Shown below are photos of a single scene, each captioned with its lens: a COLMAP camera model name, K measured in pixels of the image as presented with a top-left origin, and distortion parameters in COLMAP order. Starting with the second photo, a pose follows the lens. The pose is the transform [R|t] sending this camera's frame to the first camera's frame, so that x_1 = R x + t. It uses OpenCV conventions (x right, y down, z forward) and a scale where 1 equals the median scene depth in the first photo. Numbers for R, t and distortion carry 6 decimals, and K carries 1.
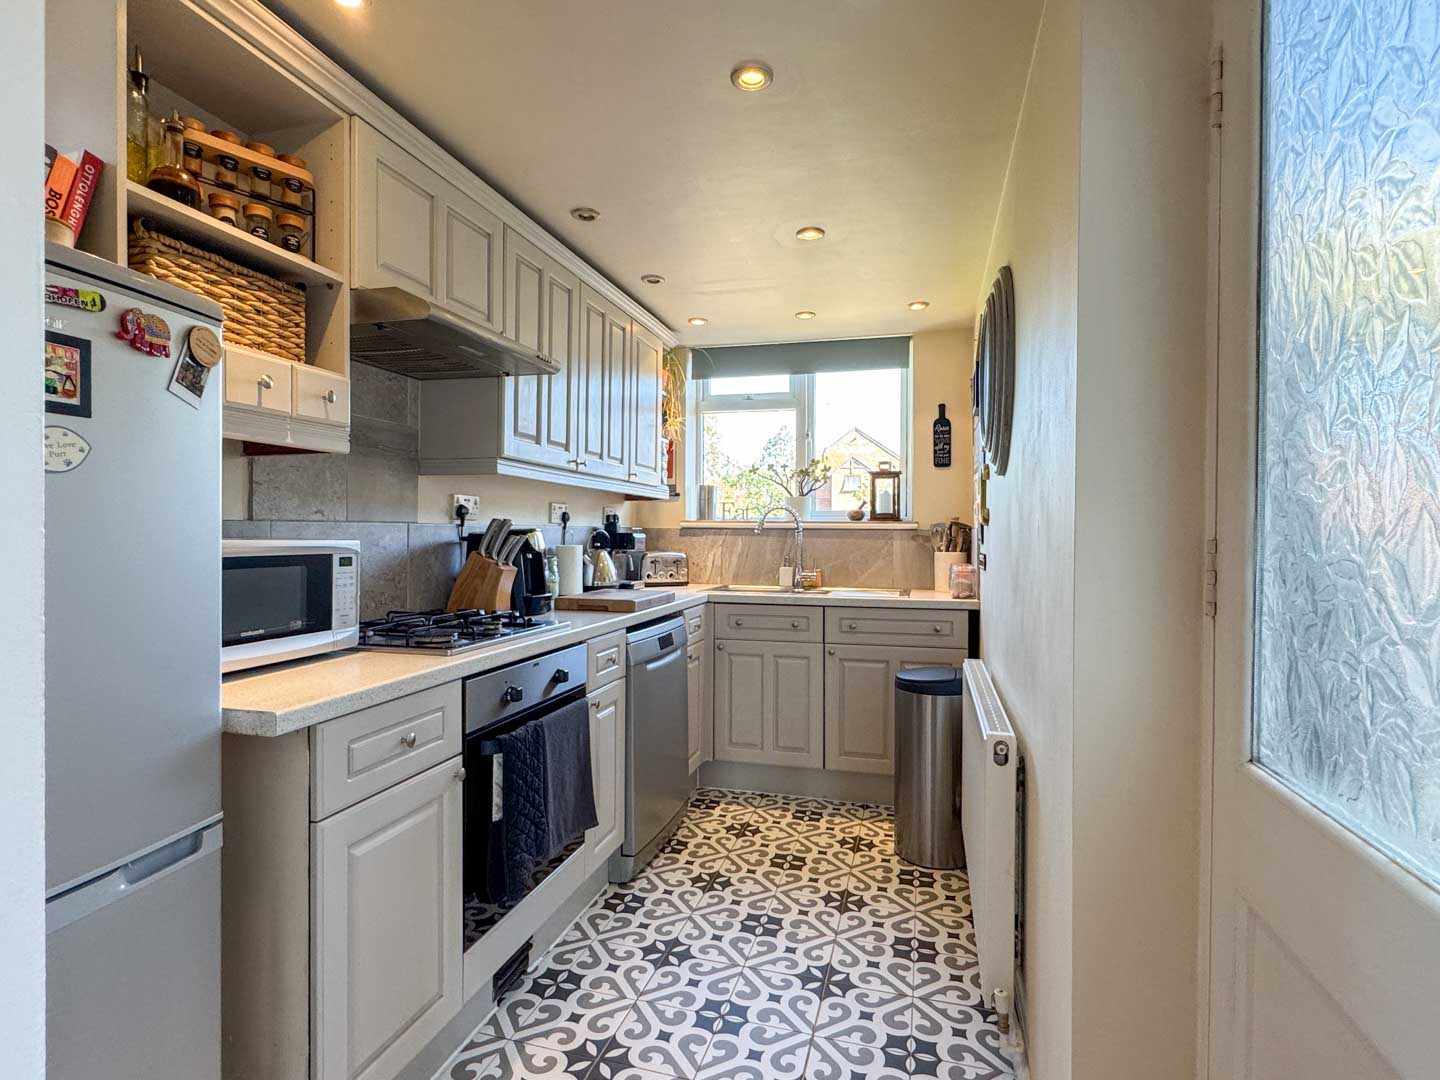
lens RADIAL K [[734.5, 0, 717.5], [0, 734.5, 537.0], [0, 0, 1]] dist [0.002366, -0.001614]
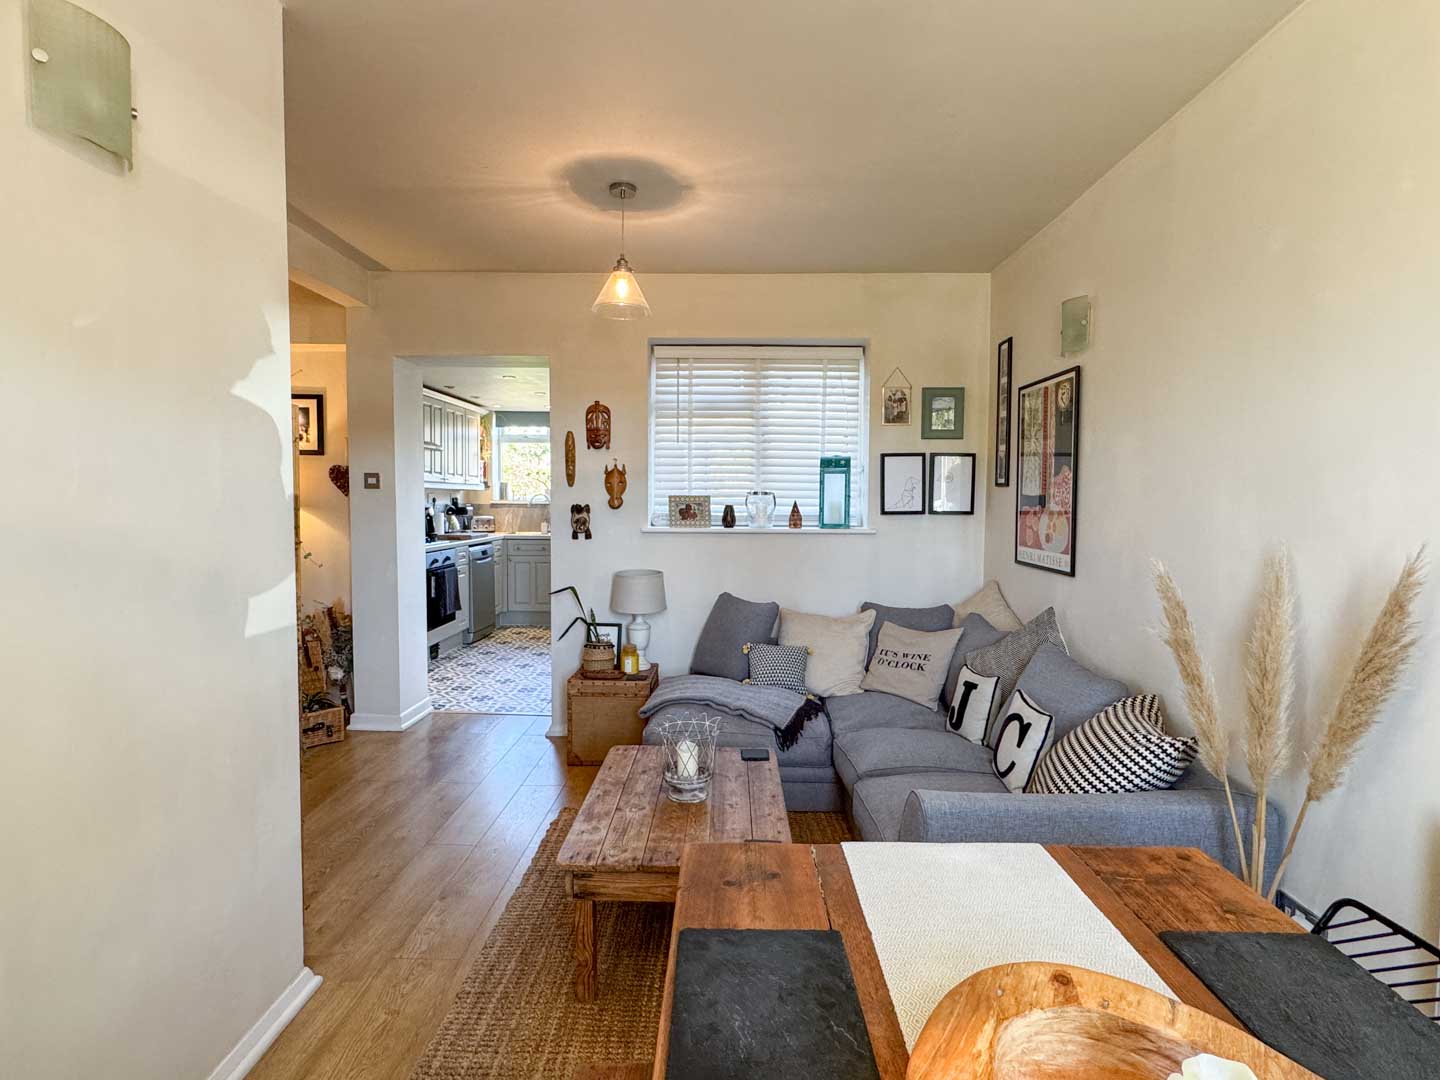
lens RADIAL K [[734.5, 0, 707.6], [0, 734.5, 533.4], [0, 0, 1]] dist [0.002366, -0.001614]
pose [[0.972859, -0.010949, 0.231141, 0.068455], [0.000465, 0.998970, 0.045363, -0.025044], [-0.231399, -0.044024, 0.971862, -1.203455]]
